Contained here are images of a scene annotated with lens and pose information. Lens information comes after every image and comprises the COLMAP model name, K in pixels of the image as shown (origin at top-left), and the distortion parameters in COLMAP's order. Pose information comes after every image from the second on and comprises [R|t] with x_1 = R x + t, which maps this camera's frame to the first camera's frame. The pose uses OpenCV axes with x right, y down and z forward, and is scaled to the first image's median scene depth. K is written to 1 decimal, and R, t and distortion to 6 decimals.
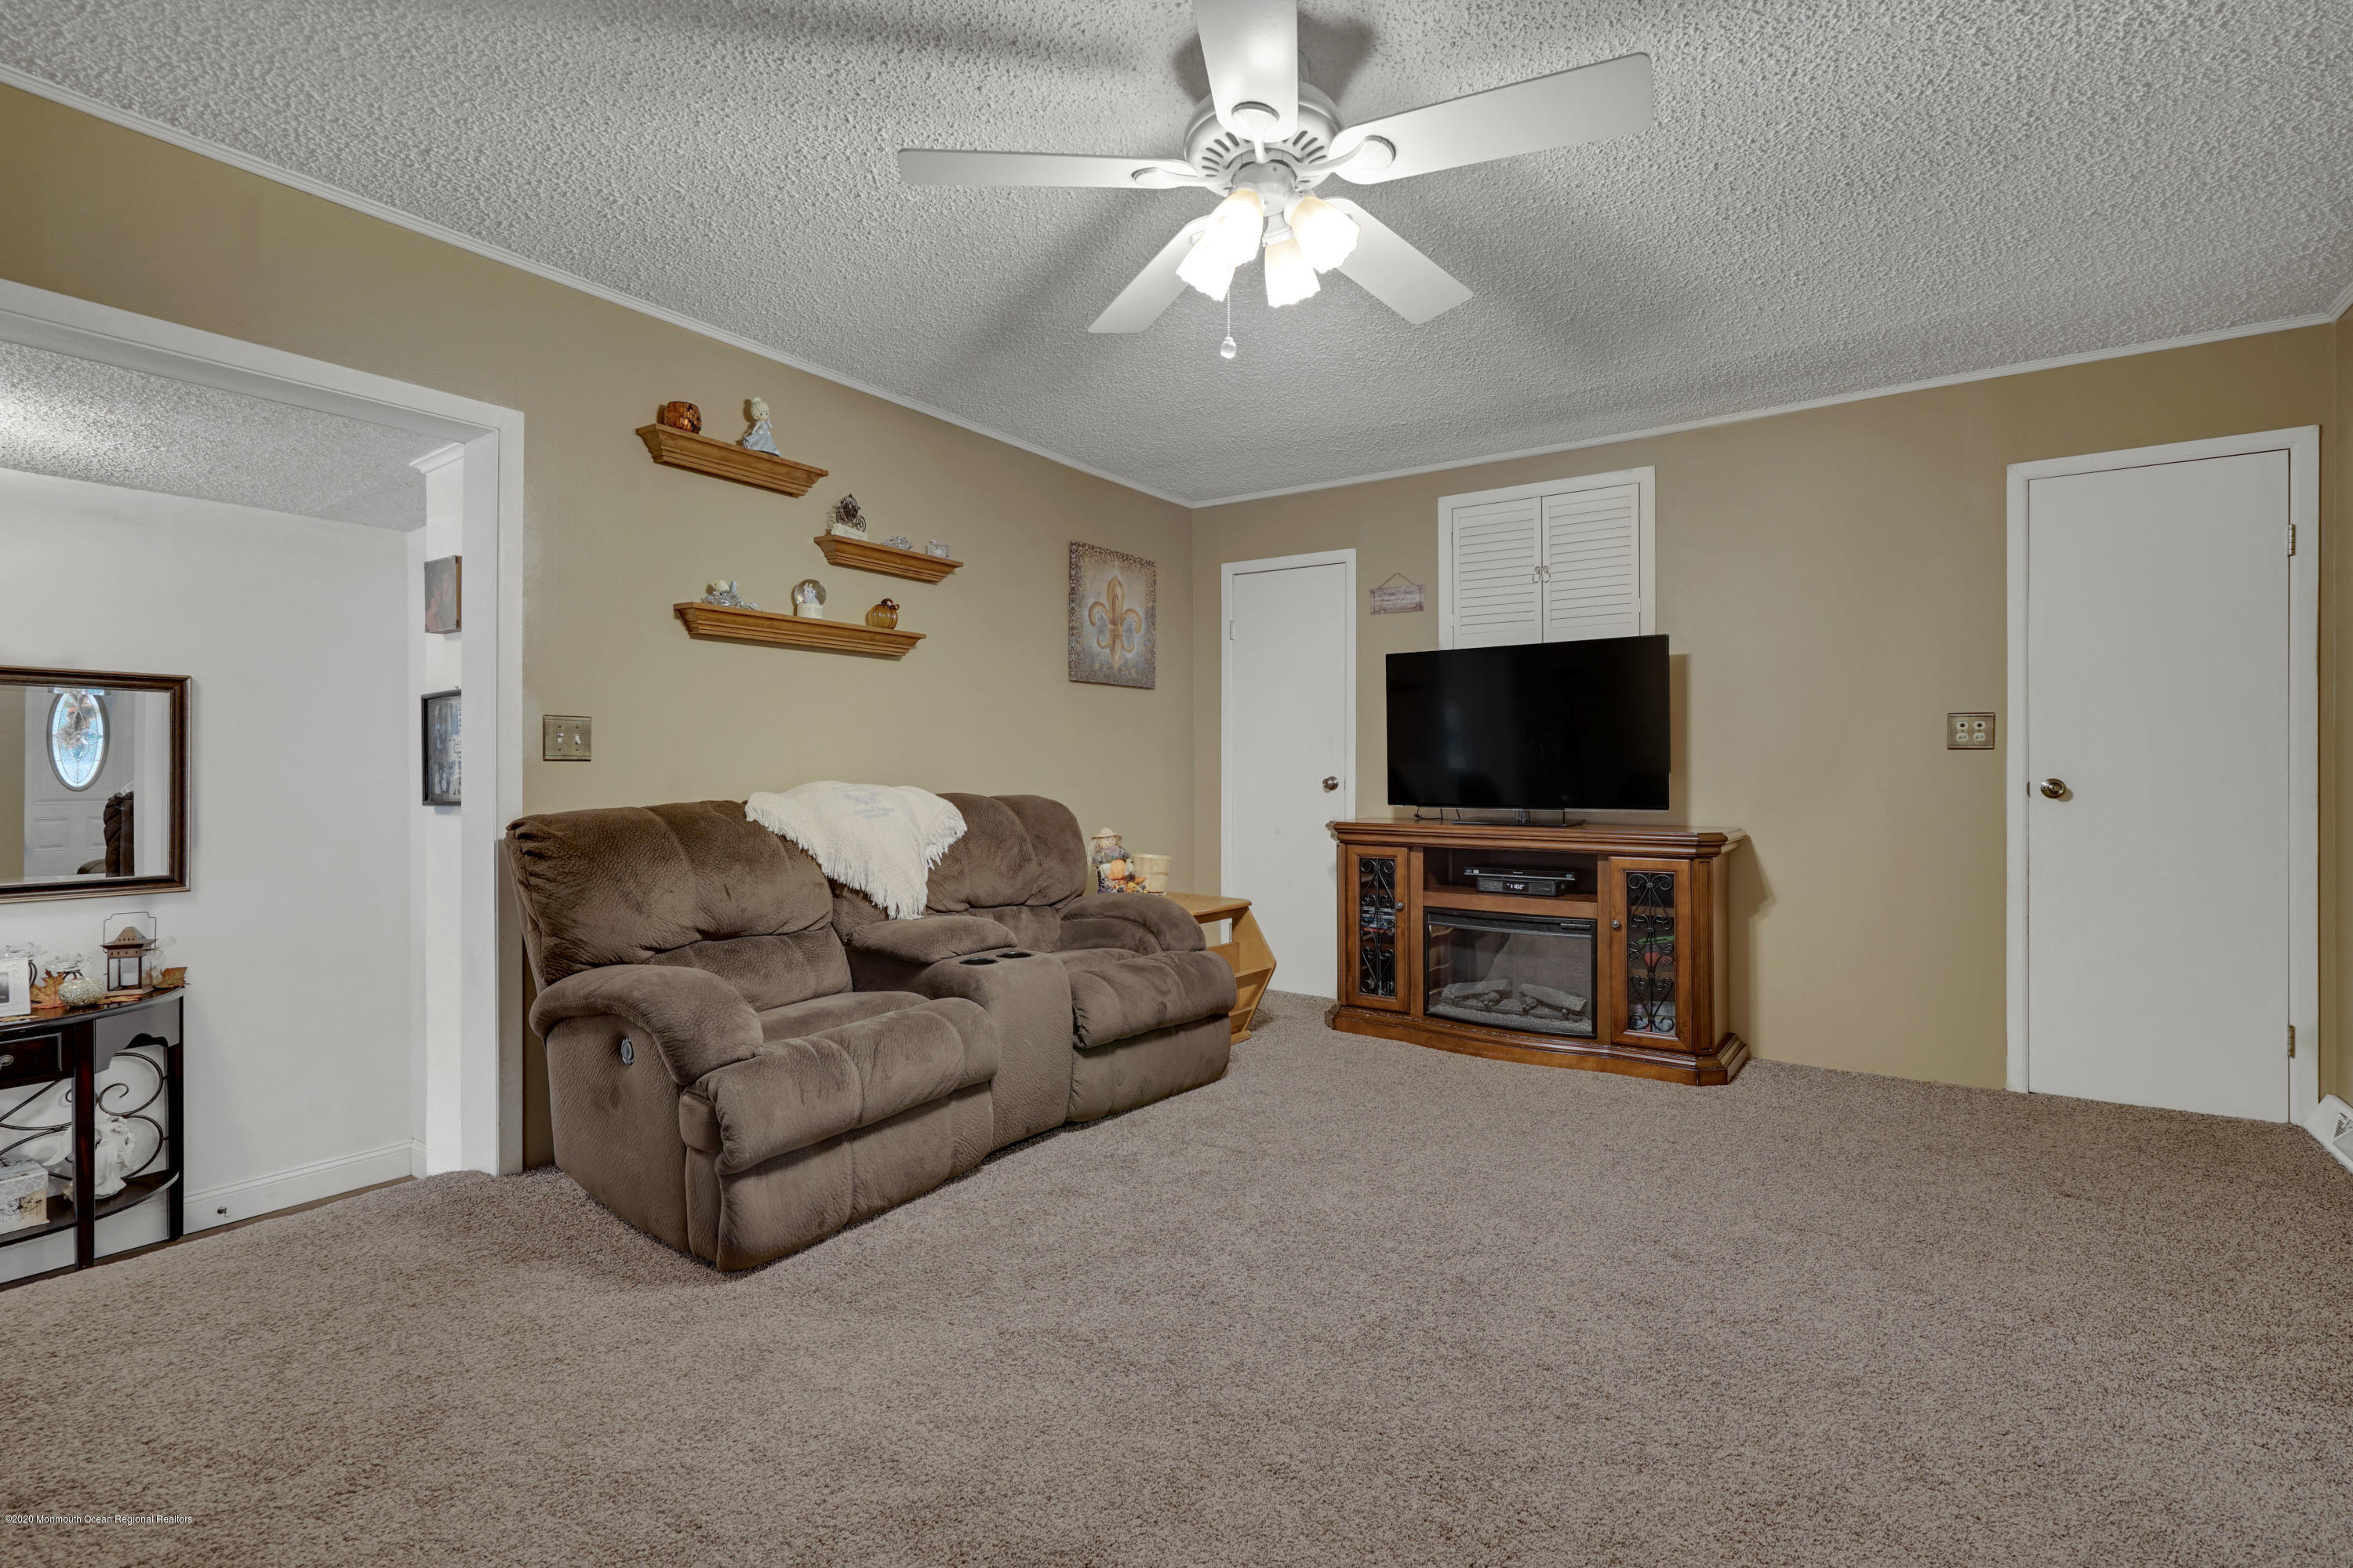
lens RADIAL K [[1077.5, 0, 1180.9], [0, 1077.5, 774.6], [0, 0, 1]] dist [0.000435, 0.000374]
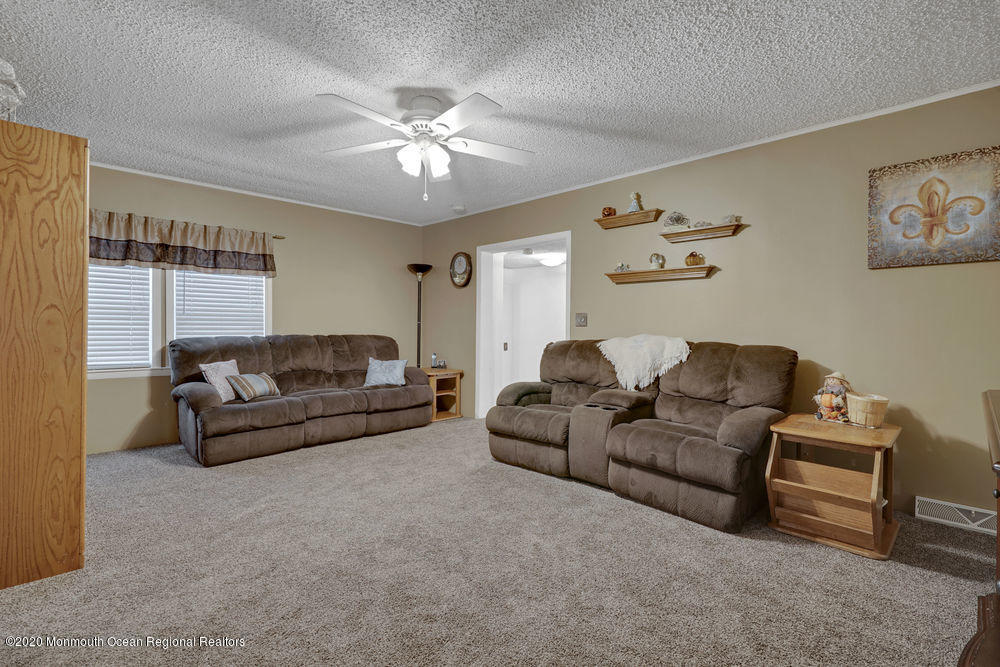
lens RADIAL K [[460.5, 0, 498.4], [0, 460.5, 330.3], [0, 0, 1]] dist [0.000163, 0.000220]
pose [[-0.178841, 0.006547, -0.983856, 0.750480], [-0.009620, 0.999918, 0.008402, -0.008294], [0.983831, 0.010968, -0.178763, 0.807919]]
